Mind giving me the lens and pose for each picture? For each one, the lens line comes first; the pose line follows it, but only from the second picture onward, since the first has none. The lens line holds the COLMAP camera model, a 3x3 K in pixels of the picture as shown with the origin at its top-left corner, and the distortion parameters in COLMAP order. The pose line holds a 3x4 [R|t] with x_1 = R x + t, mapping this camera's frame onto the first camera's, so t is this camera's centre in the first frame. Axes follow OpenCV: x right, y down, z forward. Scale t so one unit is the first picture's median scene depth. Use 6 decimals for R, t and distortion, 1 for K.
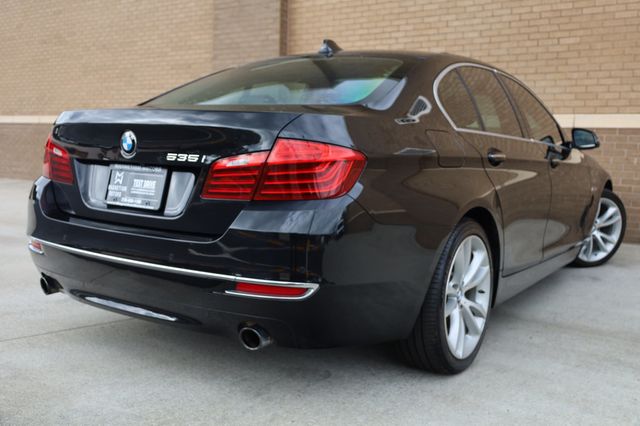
lens RADIAL K [[647.1, 0, 326.8], [0, 647.1, 211.6], [0, 0, 1]] dist [0.014726, 0.001795]
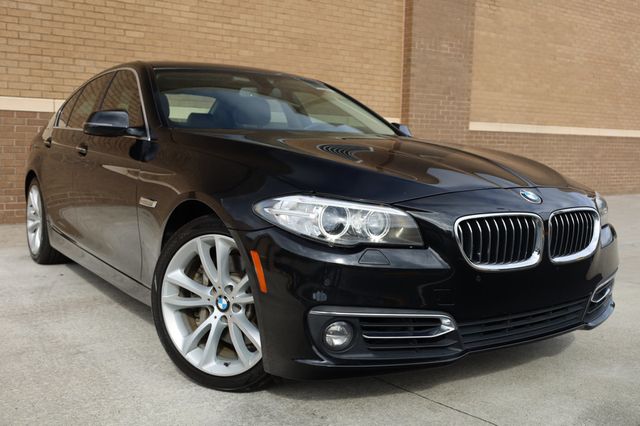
lens RADIAL K [[652.4, 0, 320.0], [0, 652.4, 213.0], [0, 0, 1]] dist [0.004694, 0.006004]
pose [[0.329713, -0.125430, 0.935712, -0.575433], [0.079091, 0.991320, 0.105016, -0.063262], [-0.940762, 0.039381, 0.336772, 0.376869]]
